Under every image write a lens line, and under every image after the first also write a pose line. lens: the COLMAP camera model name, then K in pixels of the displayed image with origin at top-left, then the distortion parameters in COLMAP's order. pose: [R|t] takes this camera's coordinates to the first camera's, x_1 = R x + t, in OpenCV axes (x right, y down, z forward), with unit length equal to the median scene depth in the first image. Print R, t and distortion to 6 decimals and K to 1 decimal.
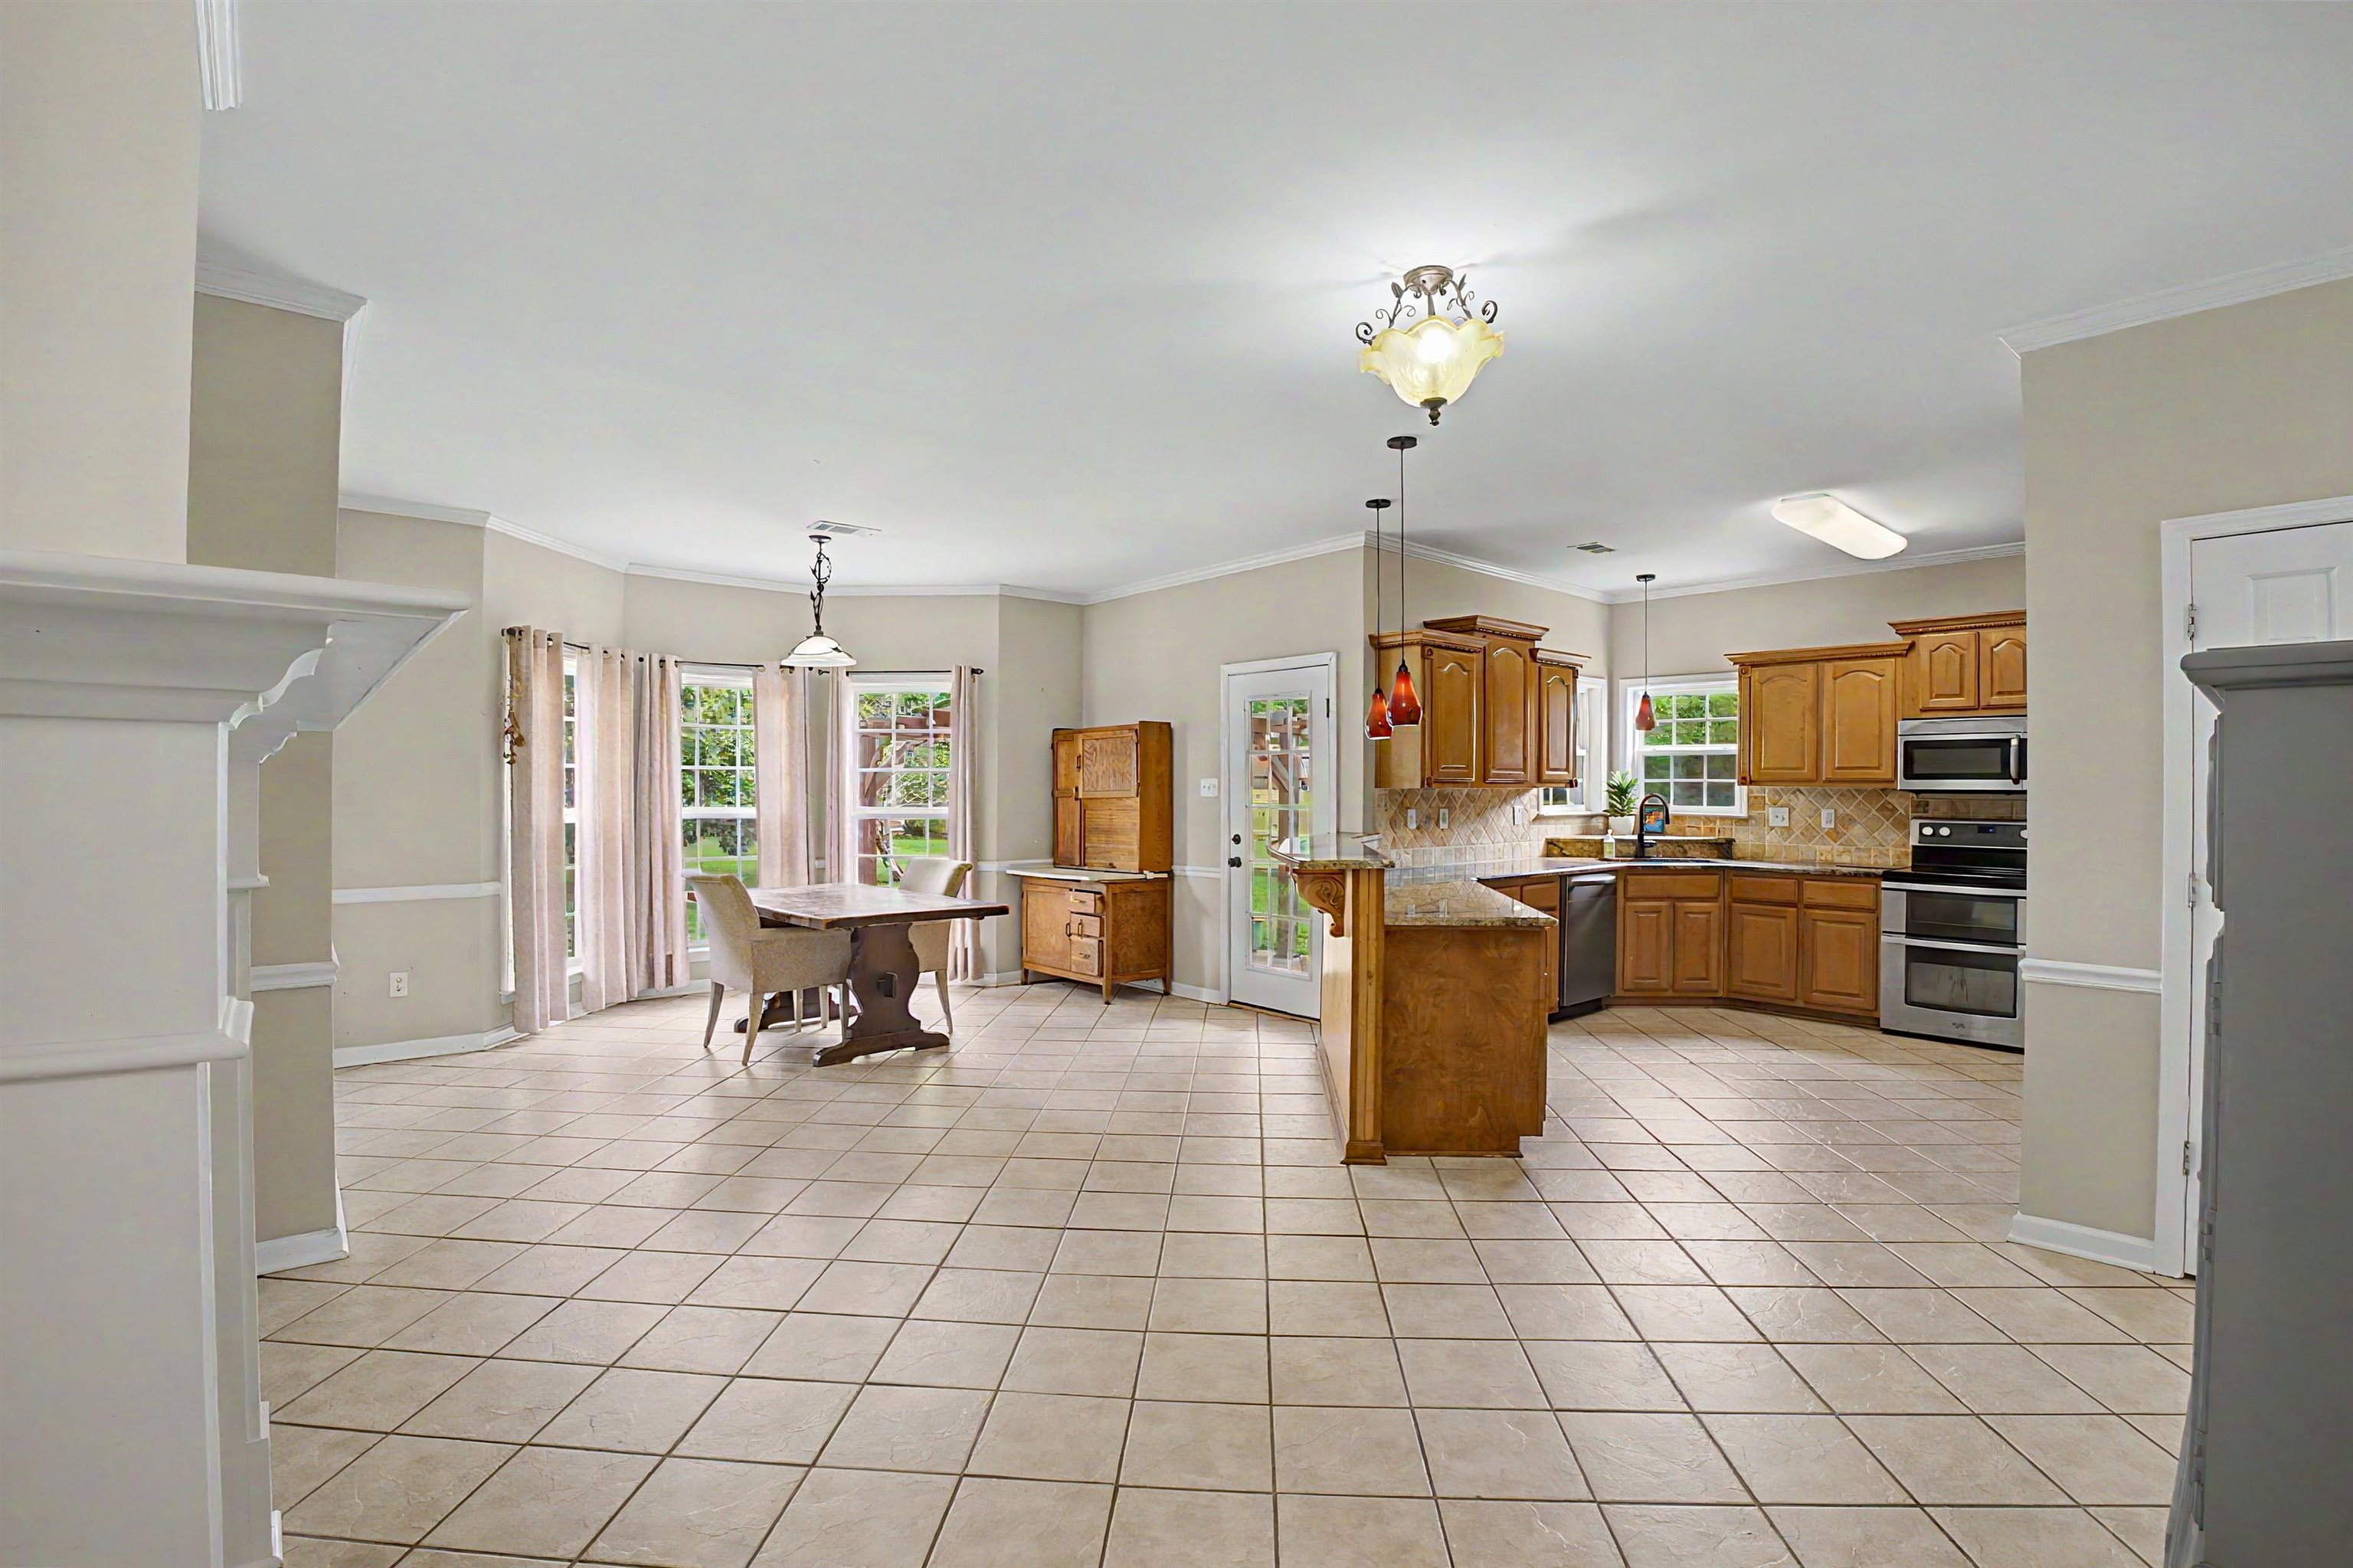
lens RADIAL K [[1082.1, 0, 1176.5], [0, 1082.1, 784.0], [0, 0, 1]] dist [-0.070629, 0.016120]
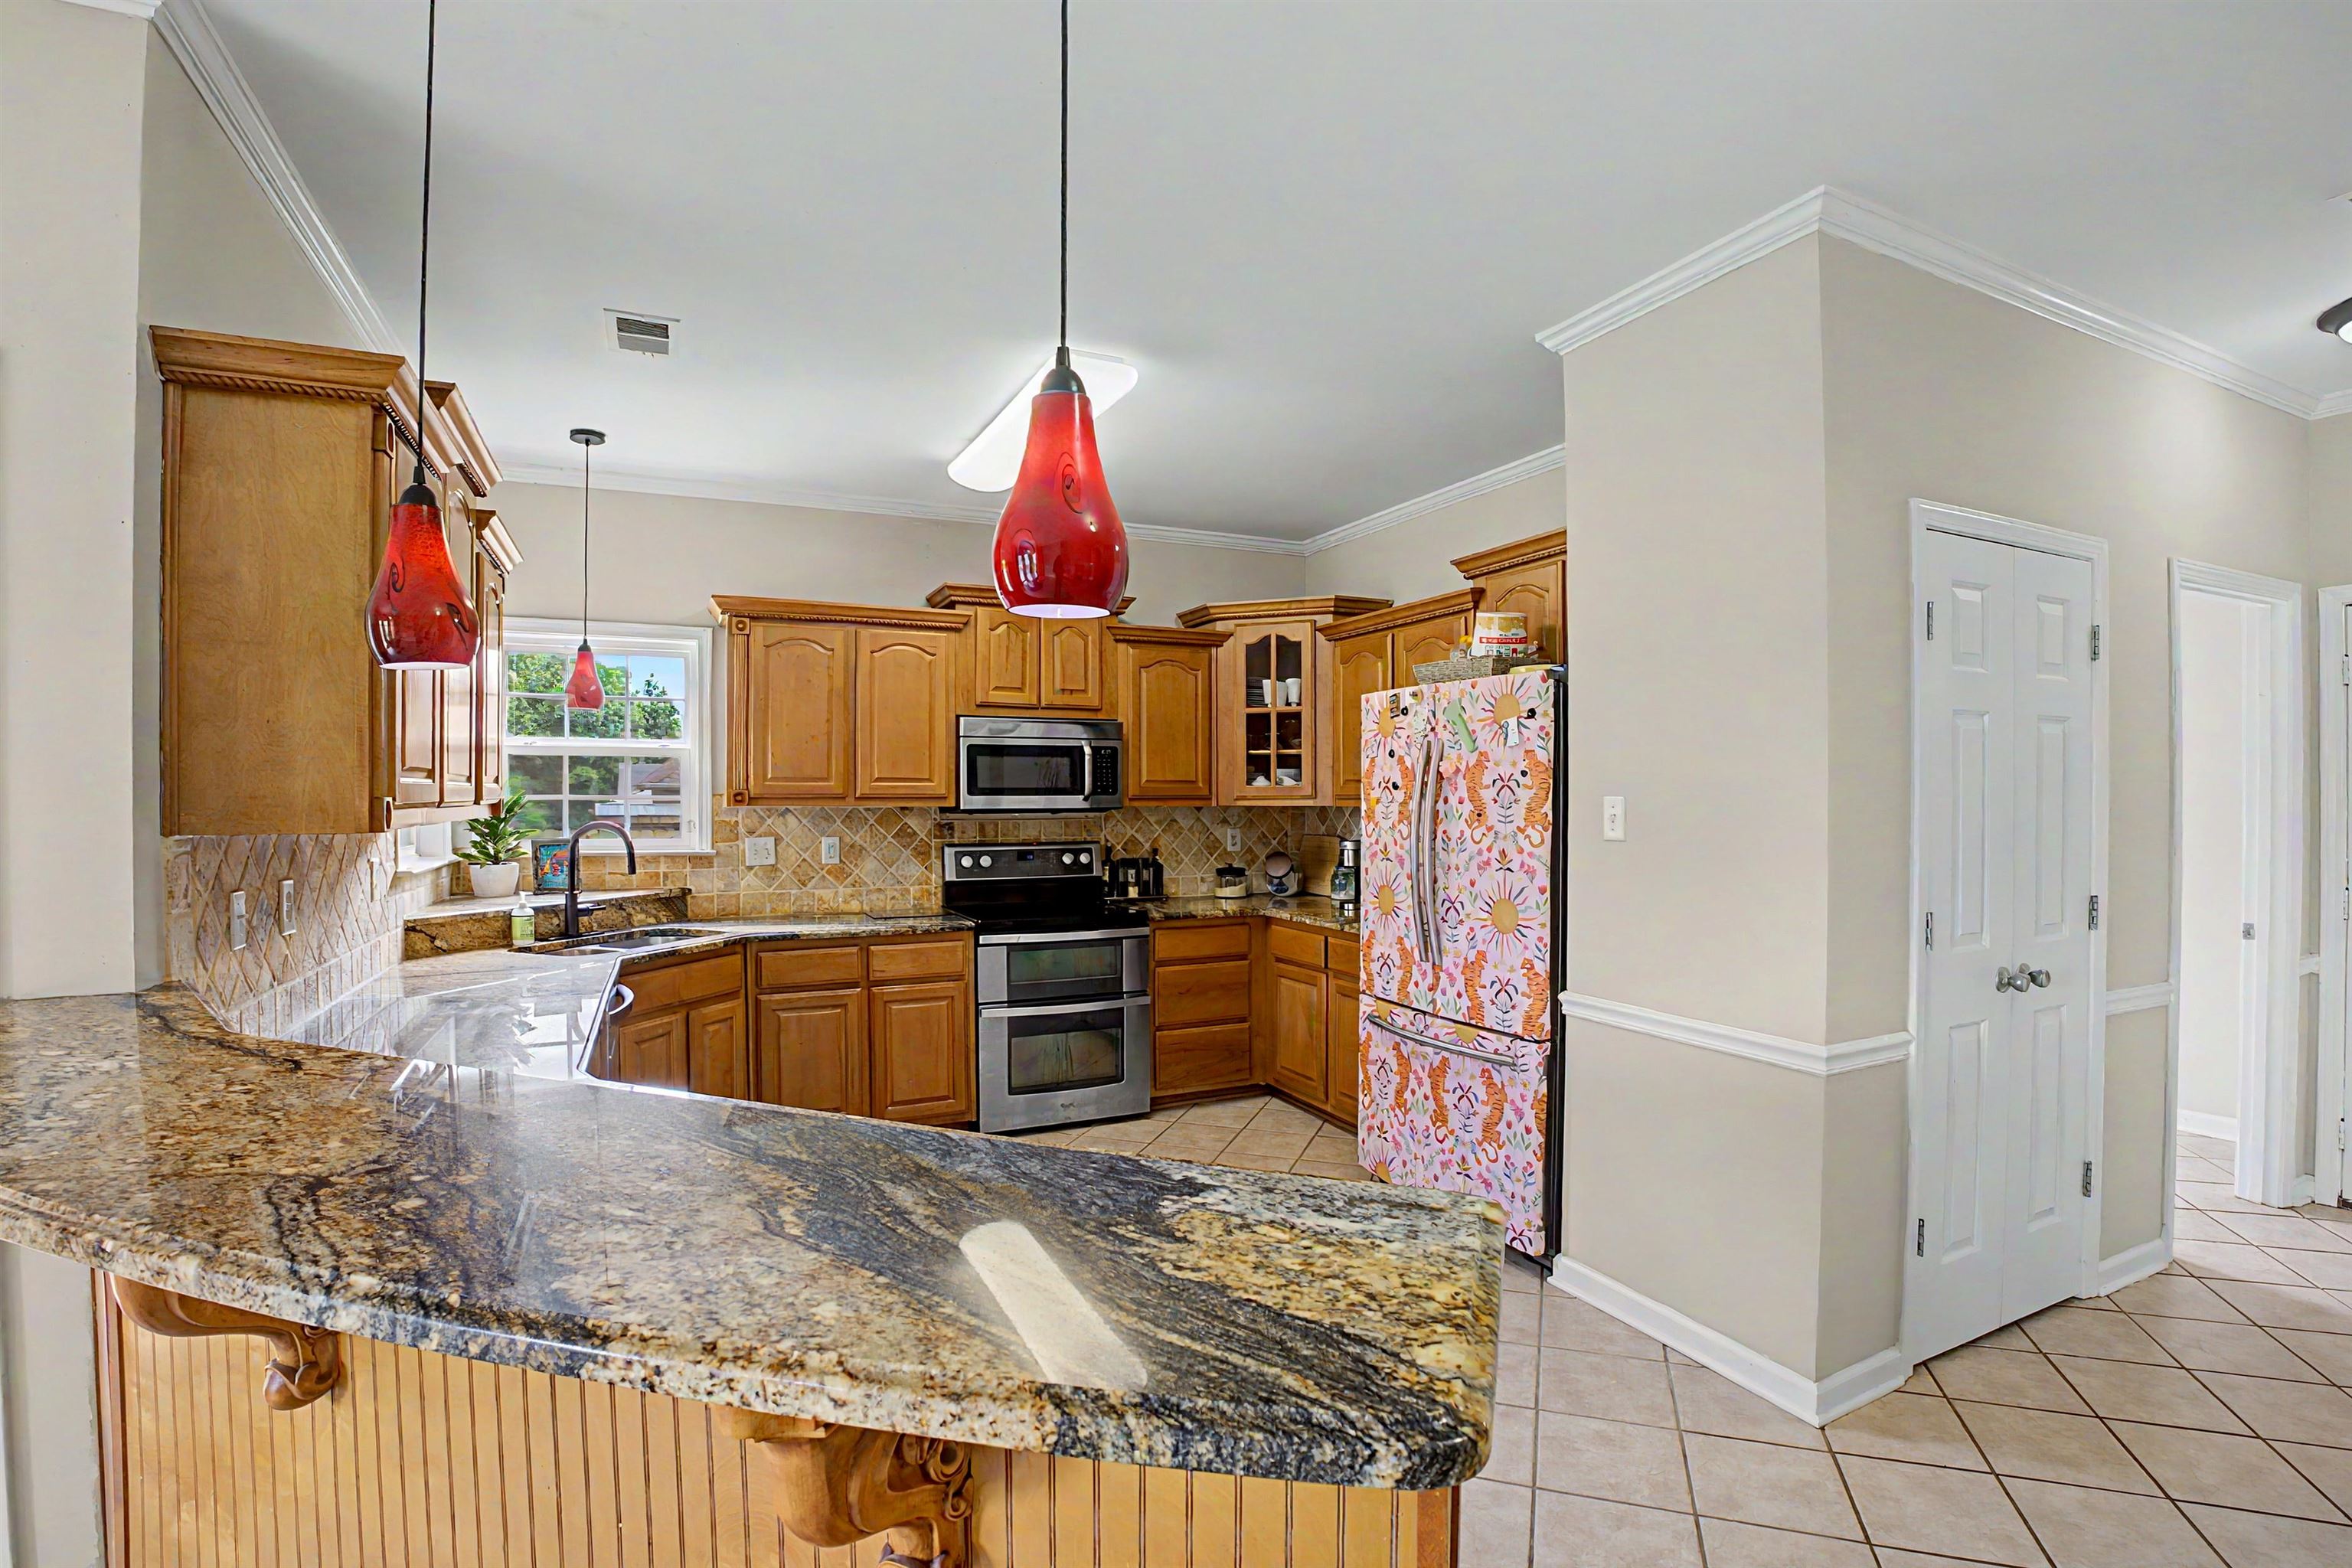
lens RADIAL K [[1107.1, 0, 1169.0], [0, 1107.1, 803.7], [0, 0, 1]] dist [-0.070503, 0.017764]
pose [[0.266274, -0.014053, 0.963795, -0.028315], [0.002528, 0.999900, 0.013881, -0.008442], [-0.963894, -0.001260, 0.266283, 0.596221]]
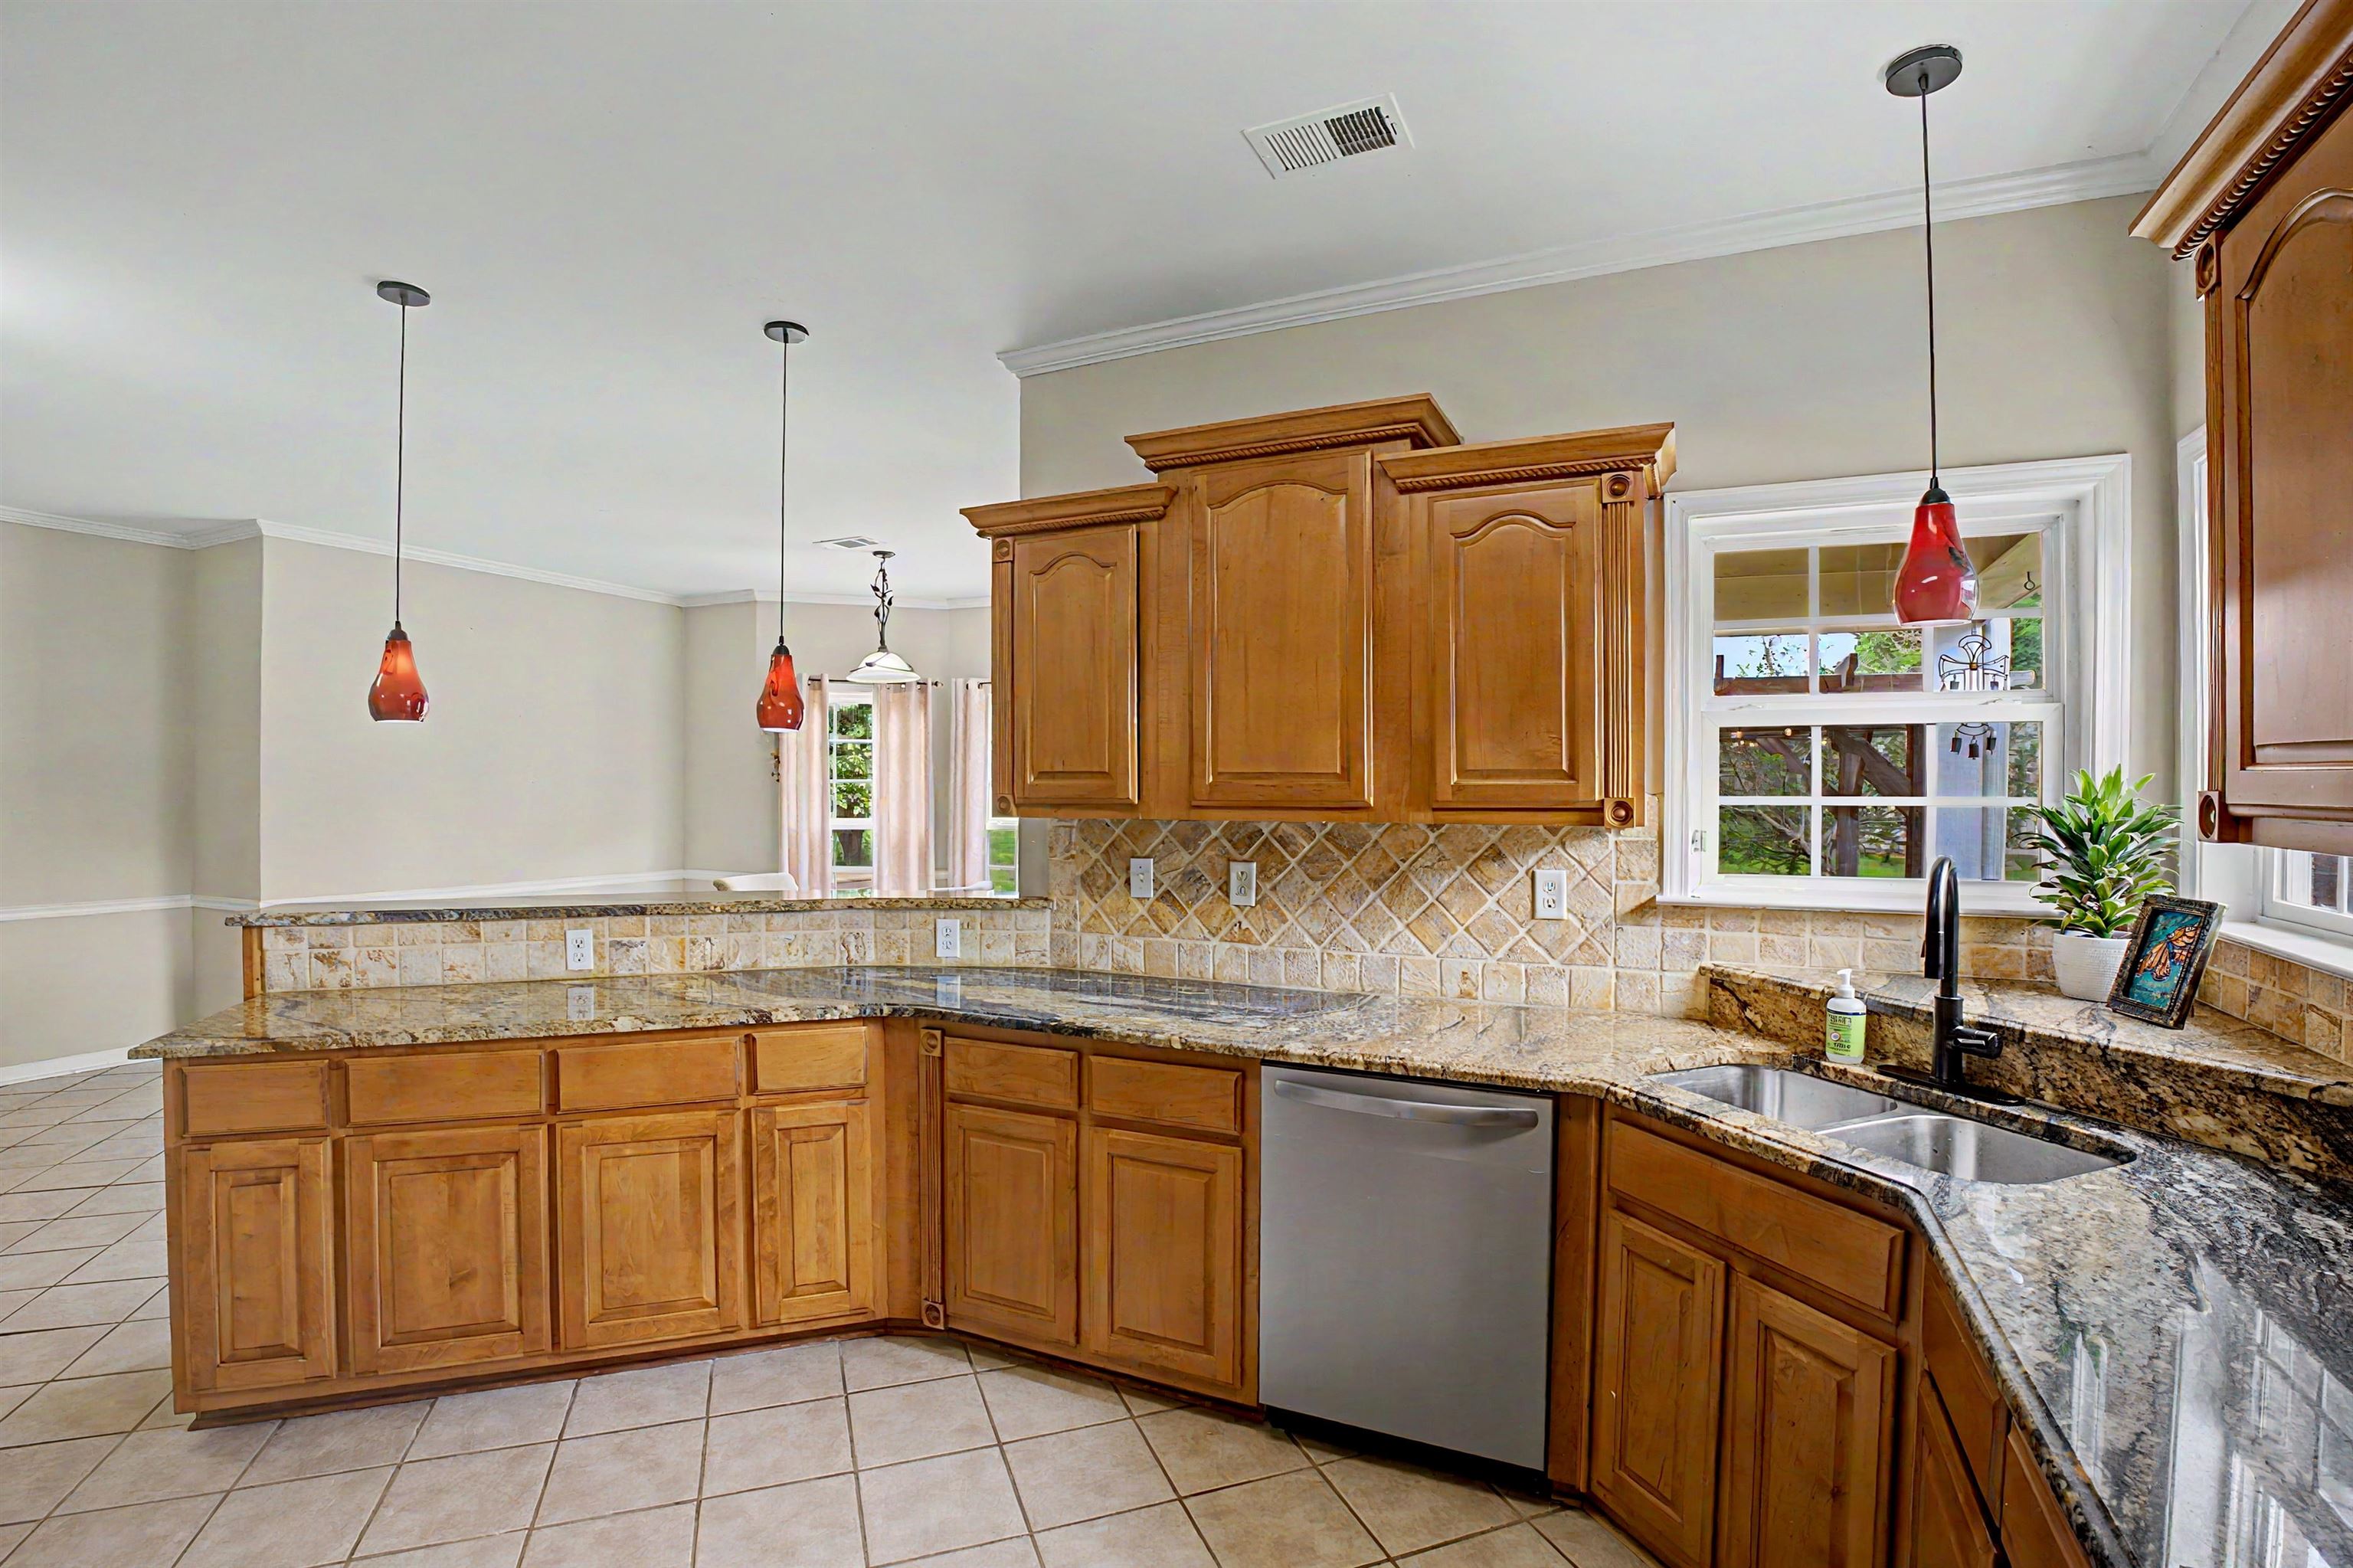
lens RADIAL K [[1096.4, 0, 1187.0], [0, 1096.4, 786.1], [0, 0, 1]] dist [-0.067543, 0.016150]
pose [[0.406763, -0.002325, -0.913531, 0.652245], [-0.001224, 0.999994, -0.003090, -0.008209], [0.913533, 0.002375, 0.406758, 0.769348]]
